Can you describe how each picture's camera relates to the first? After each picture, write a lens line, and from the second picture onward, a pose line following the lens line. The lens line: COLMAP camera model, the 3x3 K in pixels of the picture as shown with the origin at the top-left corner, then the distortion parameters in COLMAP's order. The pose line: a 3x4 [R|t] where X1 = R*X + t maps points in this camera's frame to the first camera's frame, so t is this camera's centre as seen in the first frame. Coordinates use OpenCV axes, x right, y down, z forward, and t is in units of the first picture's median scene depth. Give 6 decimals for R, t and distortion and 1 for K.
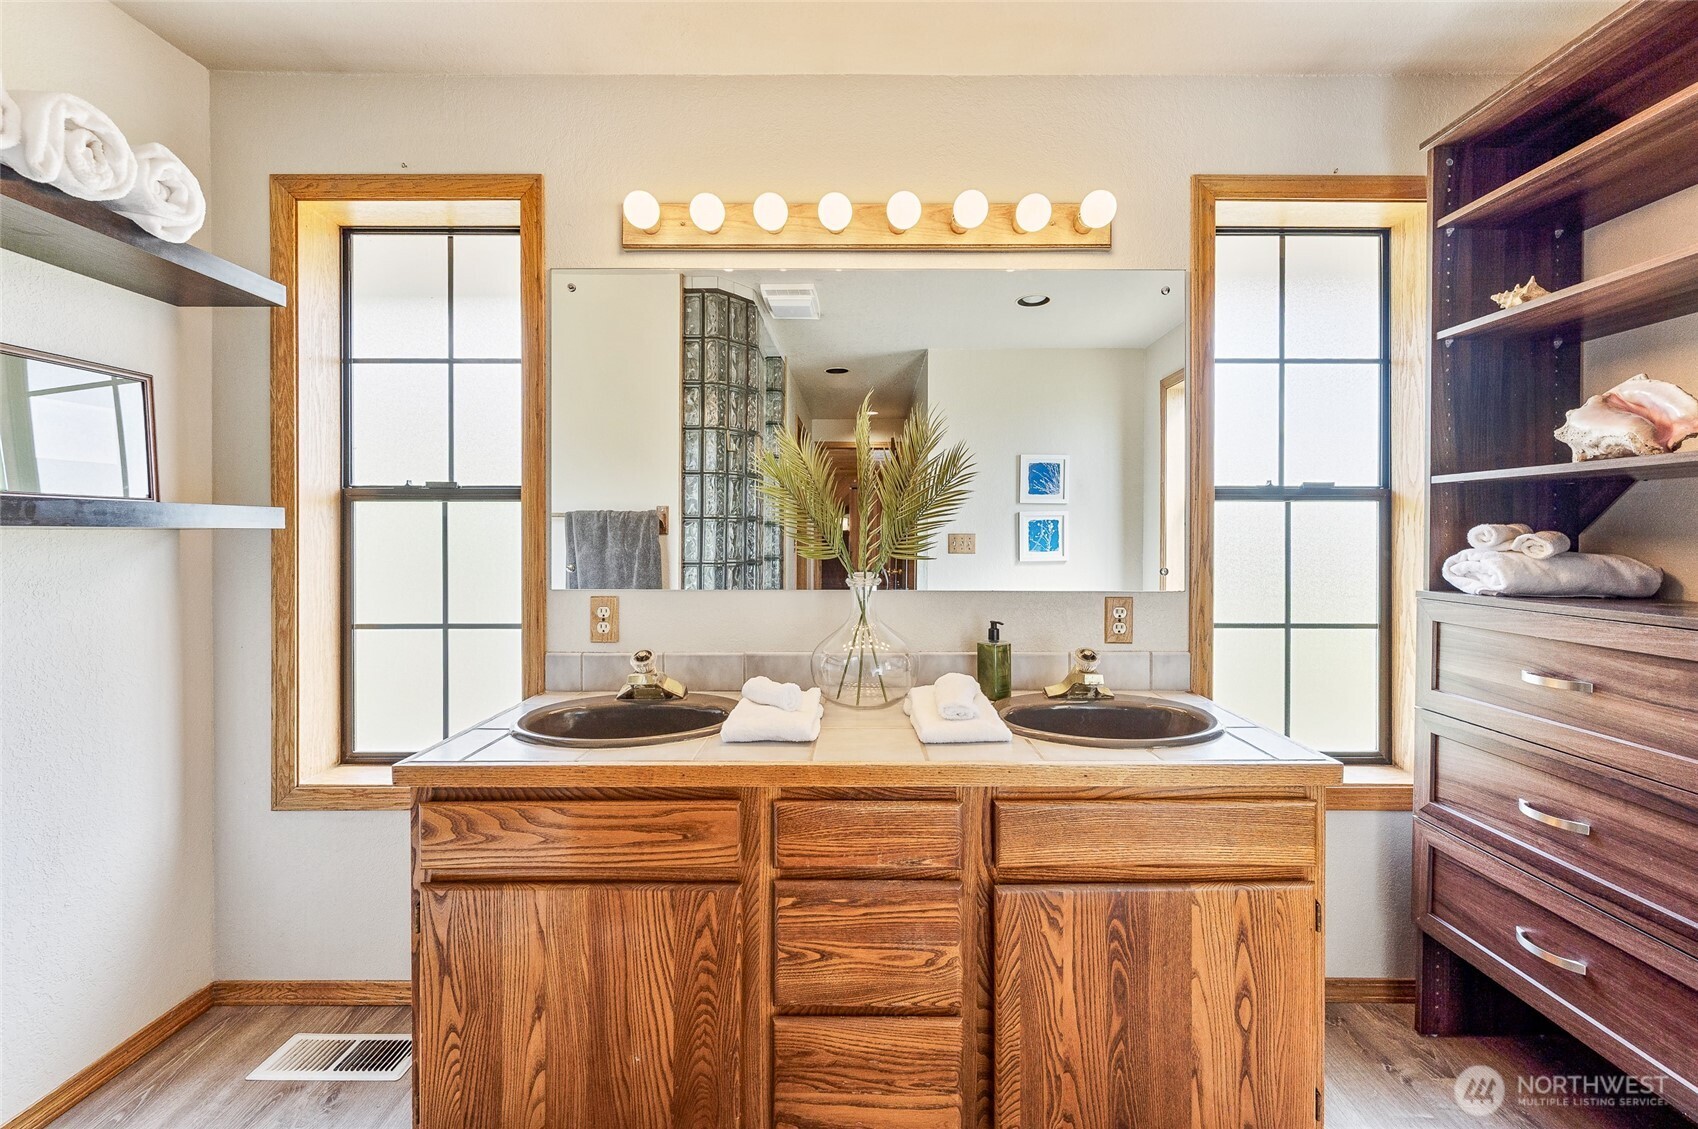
lens RADIAL K [[678.9, 0, 855.6], [0, 678.9, 539.0], [0, 0, 1]] dist [-0.000227, 0.000575]
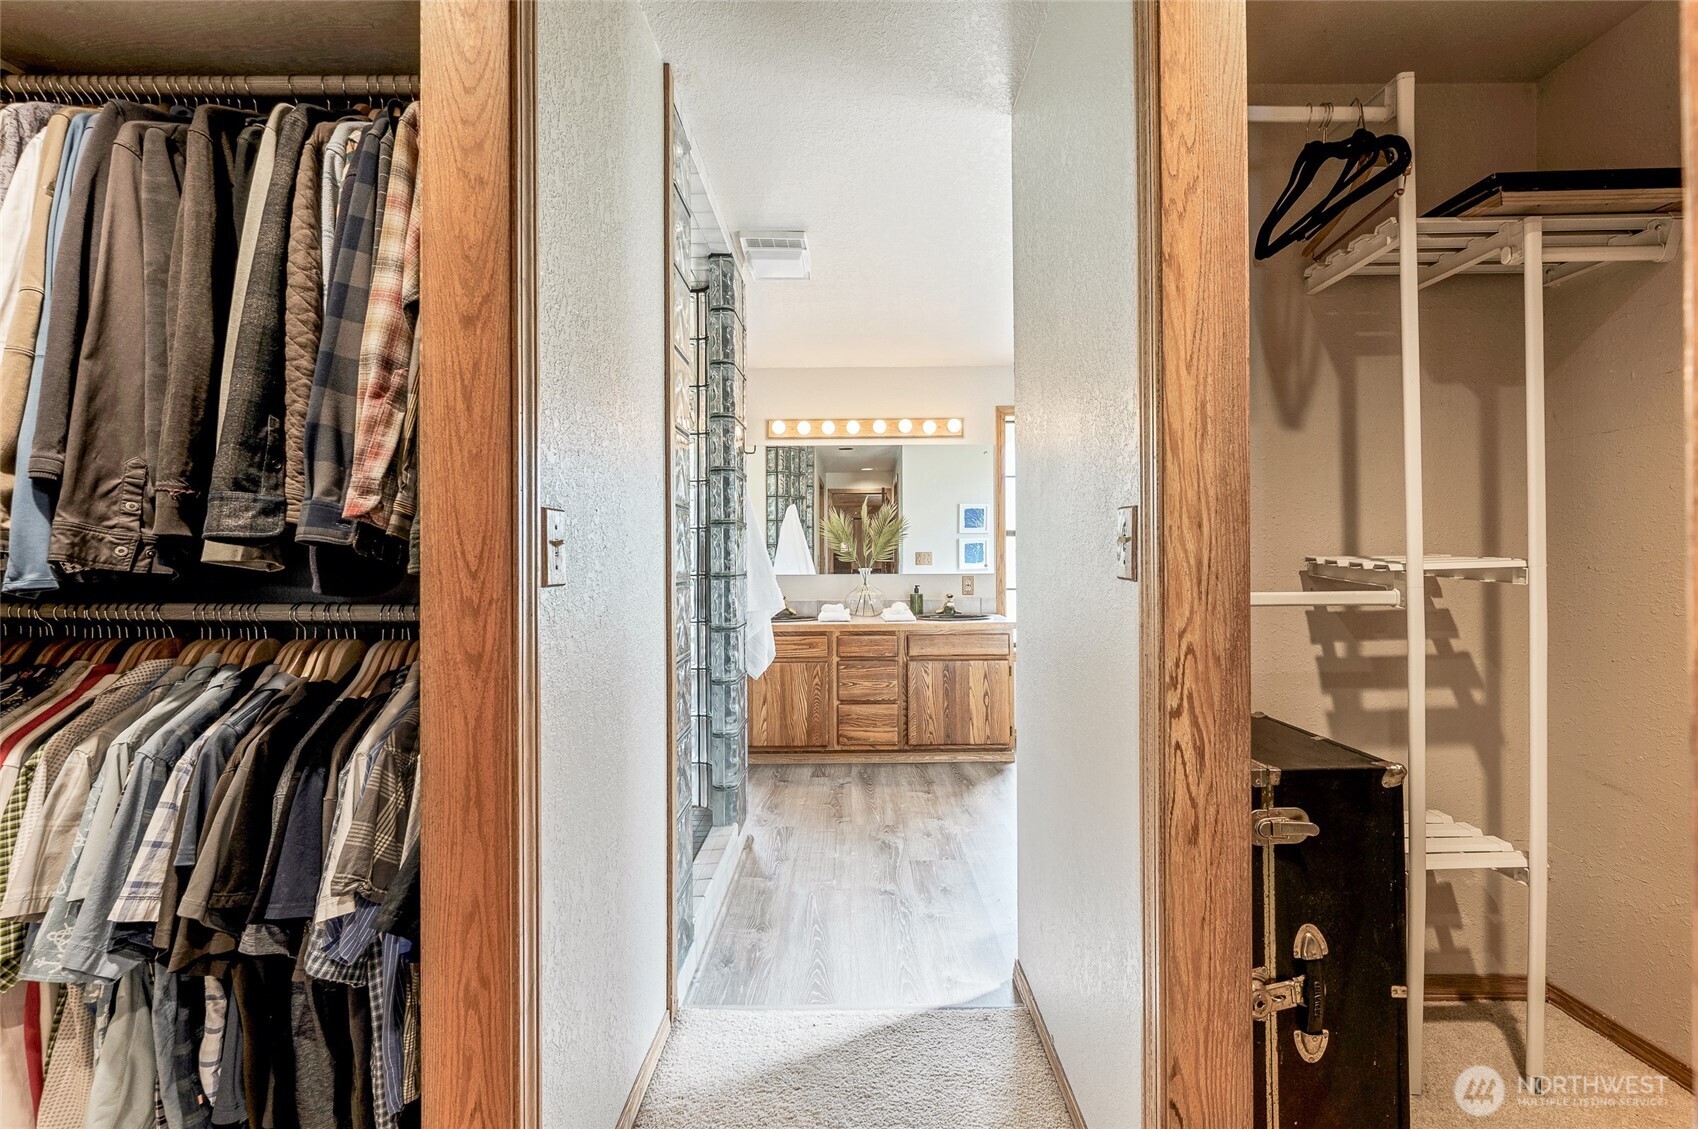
lens RADIAL K [[678.9, 0, 843.2], [0, 678.9, 551.1], [0, 0, 1]] dist [-0.000227, 0.000575]
pose [[0.999572, -0.013986, -0.025697, -0.006389], [0.013641, 0.999815, -0.013546, 0.032311], [0.025882, 0.013190, 0.999578, -2.166040]]
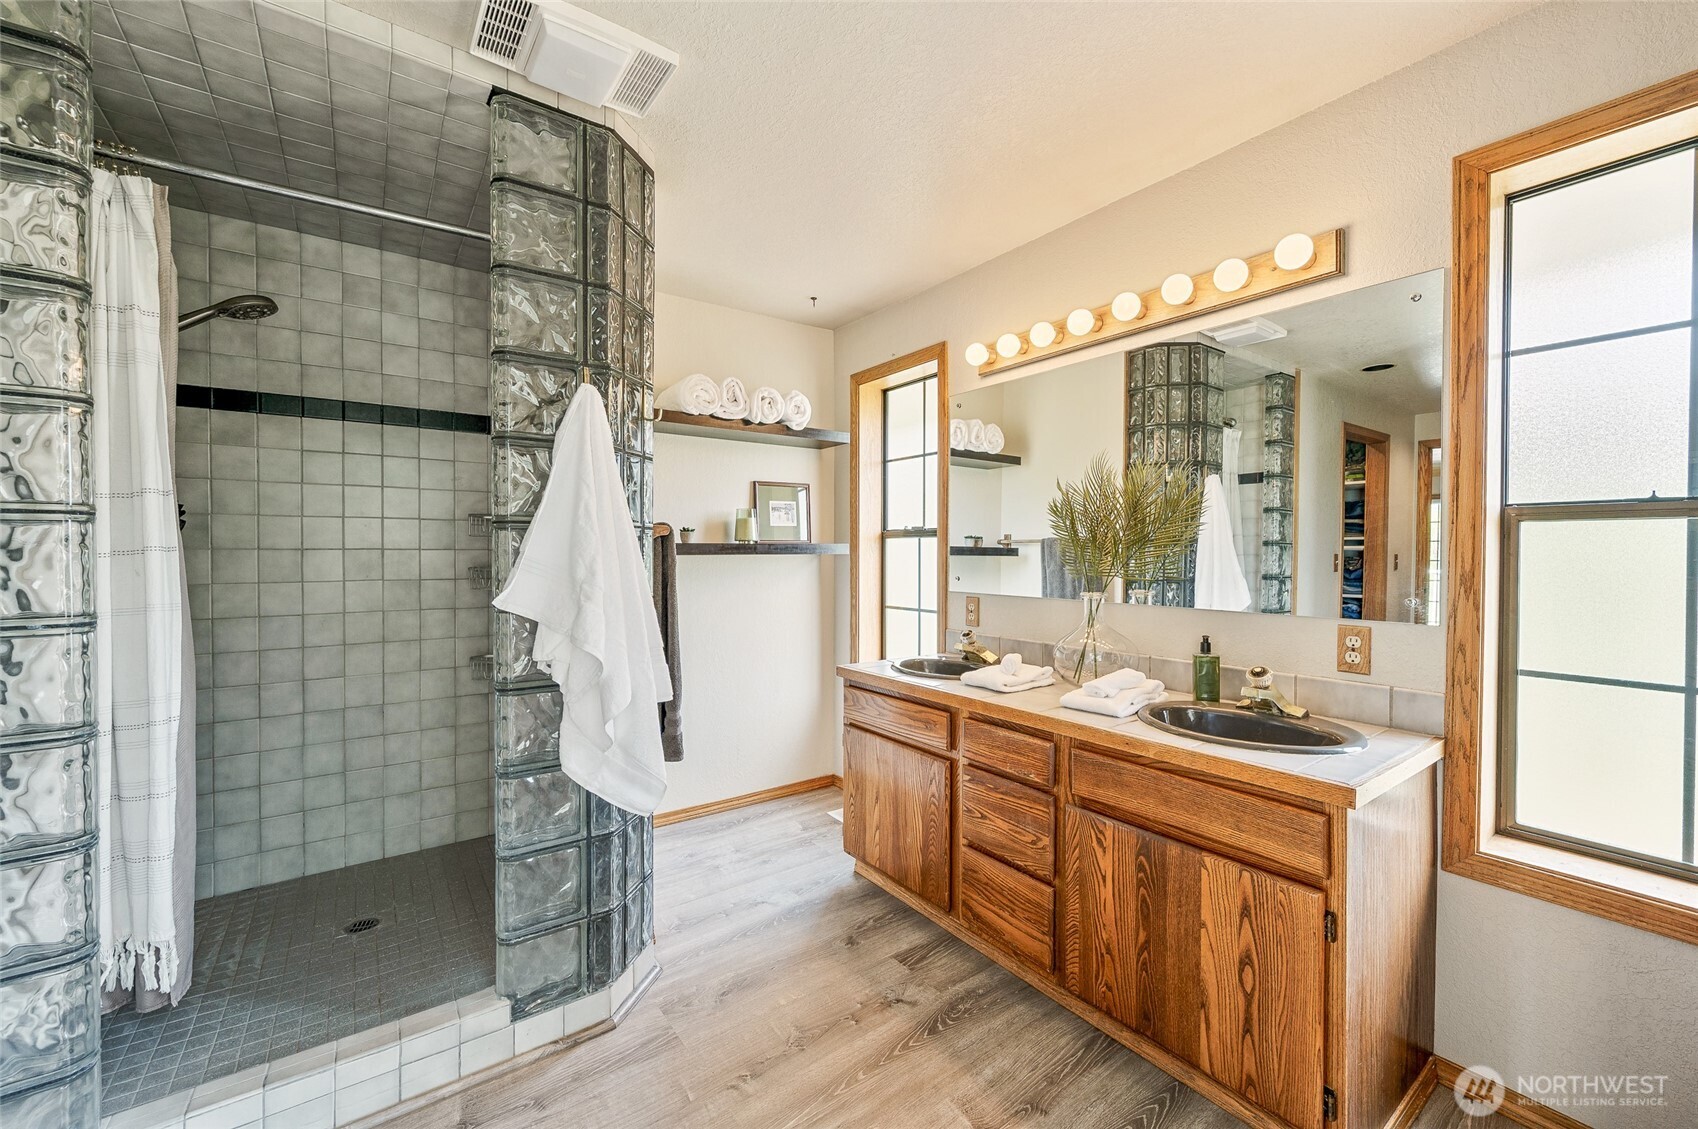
lens RADIAL K [[678.9, 0, 864.0], [0, 678.9, 561.6], [0, 0, 1]] dist [-0.000227, 0.000575]
pose [[0.591721, 0.009954, -0.806081, 1.091533], [-0.002665, 0.999942, 0.010392, -0.020299], [0.806138, -0.004001, 0.591714, -0.201957]]
